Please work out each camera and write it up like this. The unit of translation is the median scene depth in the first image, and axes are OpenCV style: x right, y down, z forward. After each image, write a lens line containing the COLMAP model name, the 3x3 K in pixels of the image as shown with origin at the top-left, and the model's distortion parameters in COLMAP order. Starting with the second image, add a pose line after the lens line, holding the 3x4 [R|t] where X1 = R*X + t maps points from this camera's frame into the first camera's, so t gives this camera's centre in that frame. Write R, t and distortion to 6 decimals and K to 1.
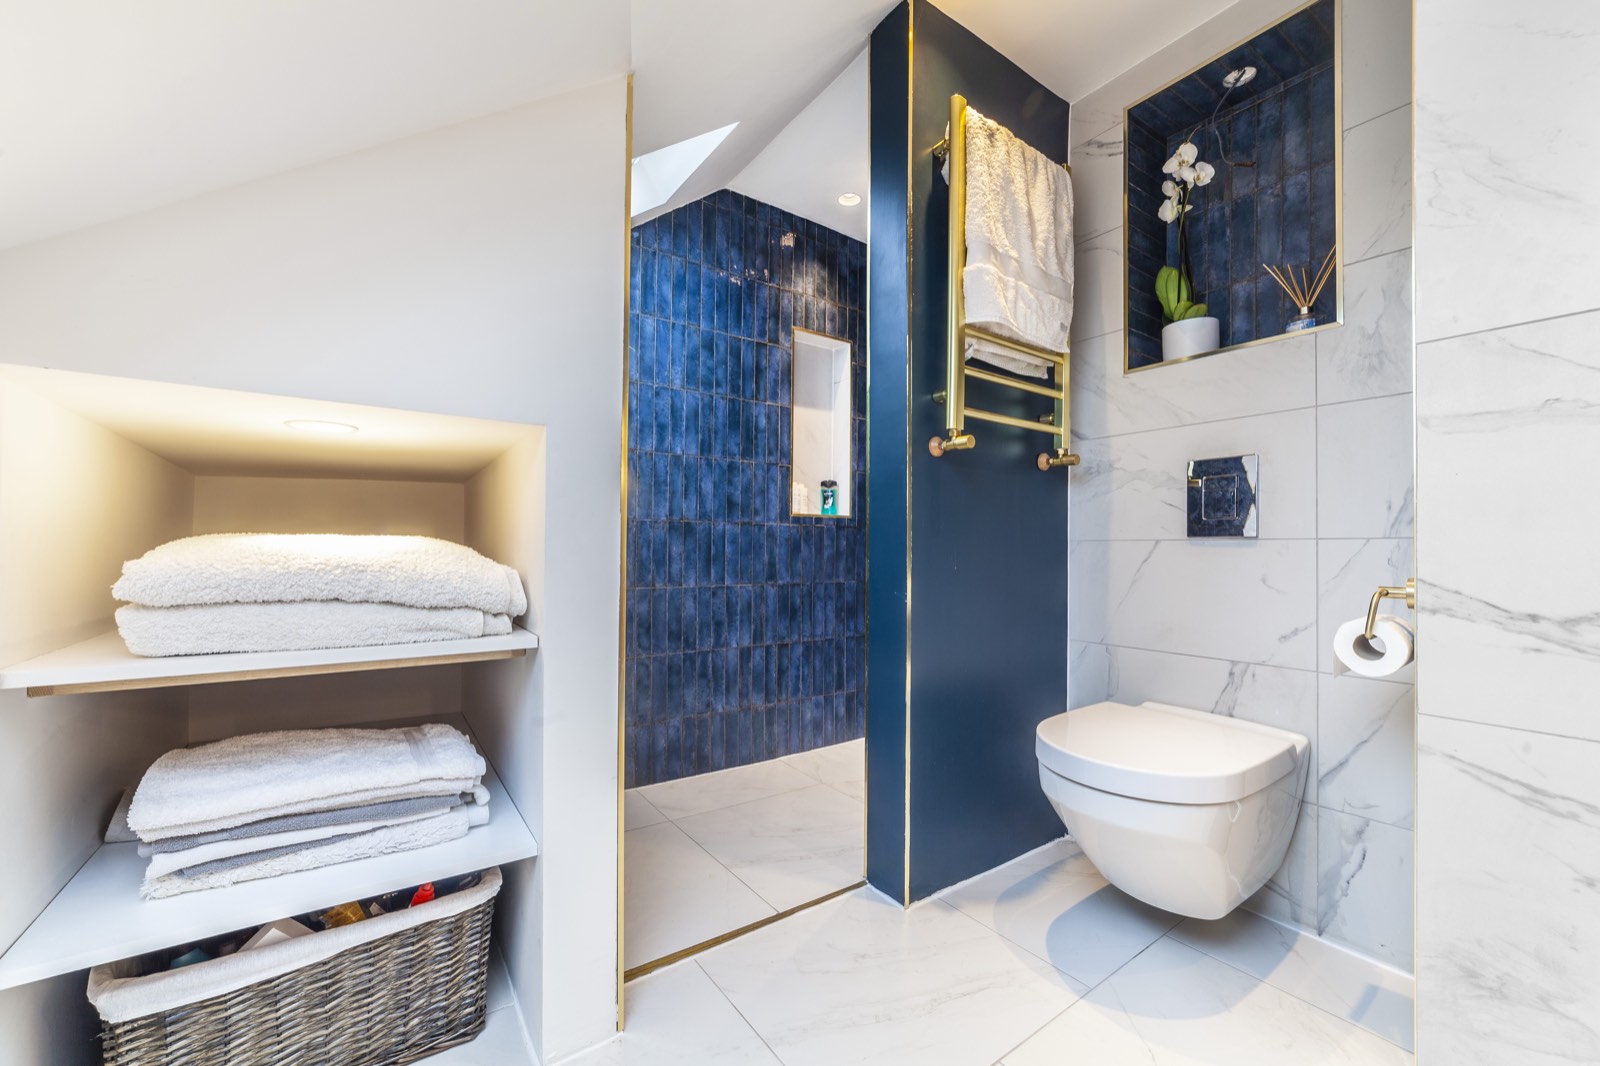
lens RADIAL K [[611.8, 0, 790.8], [0, 611.8, 538.5], [0, 0, 1]] dist [-0.023621, 0.007073]
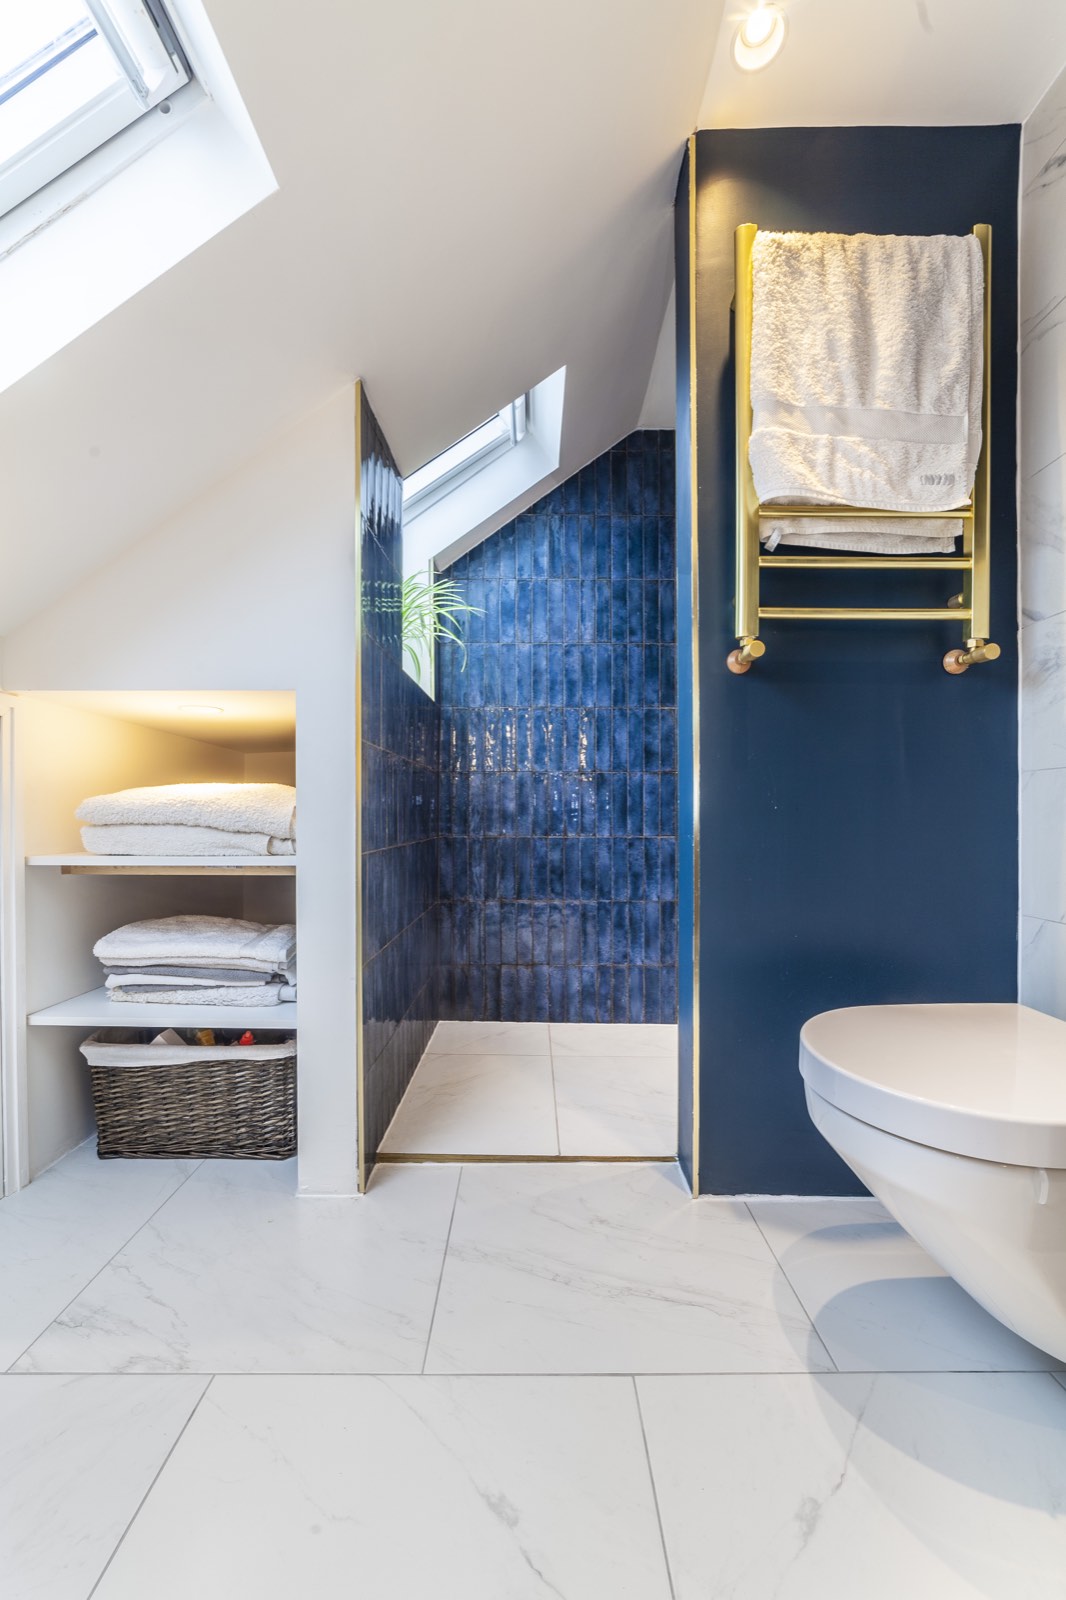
lens RADIAL K [[611.8, 0, 542.3], [0, 611.8, 812.2], [0, 0, 1]] dist [-0.023621, 0.007073]
pose [[0.824795, -0.010284, -0.565339, 0.329819], [0.015919, 0.999861, 0.005037, 0.031540], [0.565208, -0.013154, 0.824843, 0.107952]]
